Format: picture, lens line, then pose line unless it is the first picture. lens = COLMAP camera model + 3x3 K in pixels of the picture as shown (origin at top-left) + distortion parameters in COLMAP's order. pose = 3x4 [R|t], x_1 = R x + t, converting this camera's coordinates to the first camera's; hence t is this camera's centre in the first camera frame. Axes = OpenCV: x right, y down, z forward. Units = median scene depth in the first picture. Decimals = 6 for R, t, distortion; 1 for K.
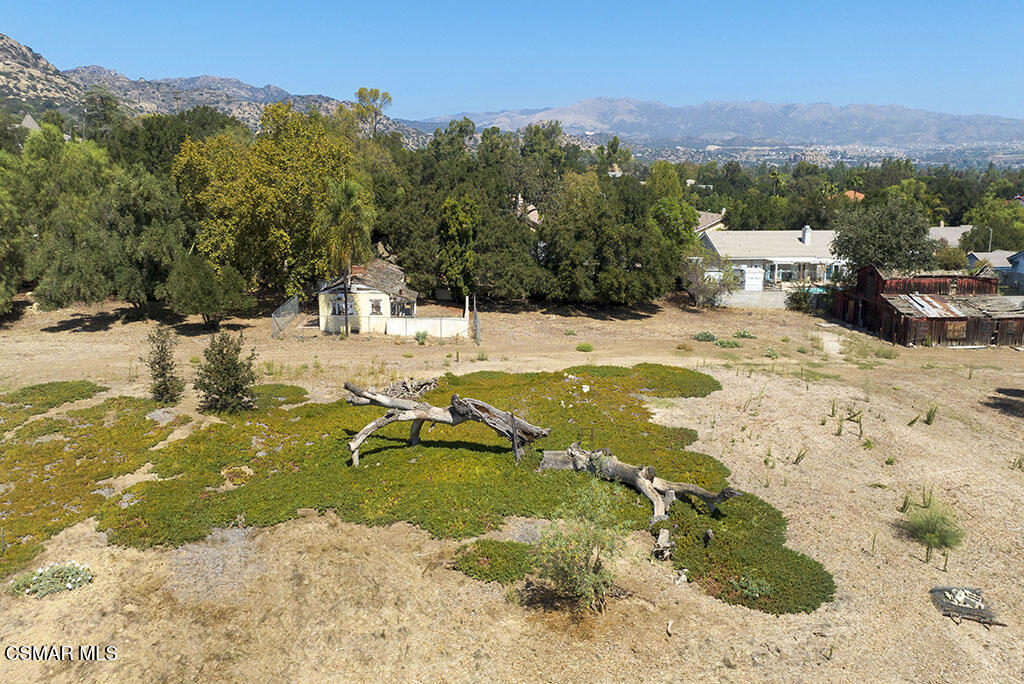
lens RADIAL K [[718.0, 0, 534.5], [0, 718.0, 303.8], [0, 0, 1]] dist [-0.010397, 0.030476]
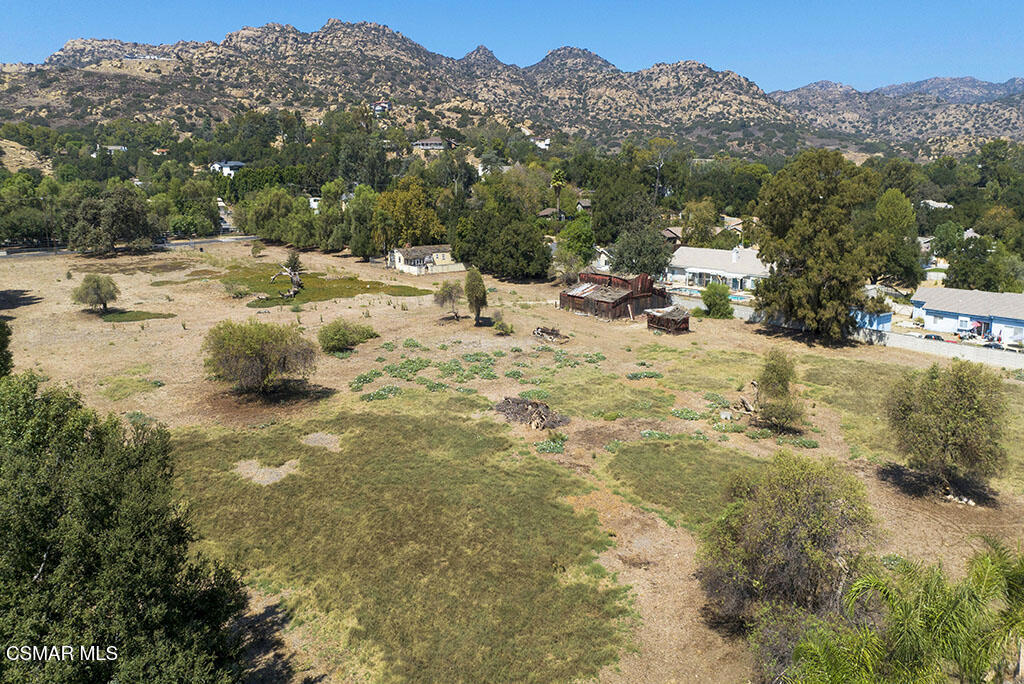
lens RADIAL K [[718.0, 0, 507.9], [0, 718.0, 337.1], [0, 0, 1]] dist [-0.010397, 0.030476]
pose [[0.568705, 0.185892, -0.801261, 0.125566], [-0.154725, 0.980915, 0.117754, -0.005194], [0.807858, 0.057008, 0.586614, -0.013154]]
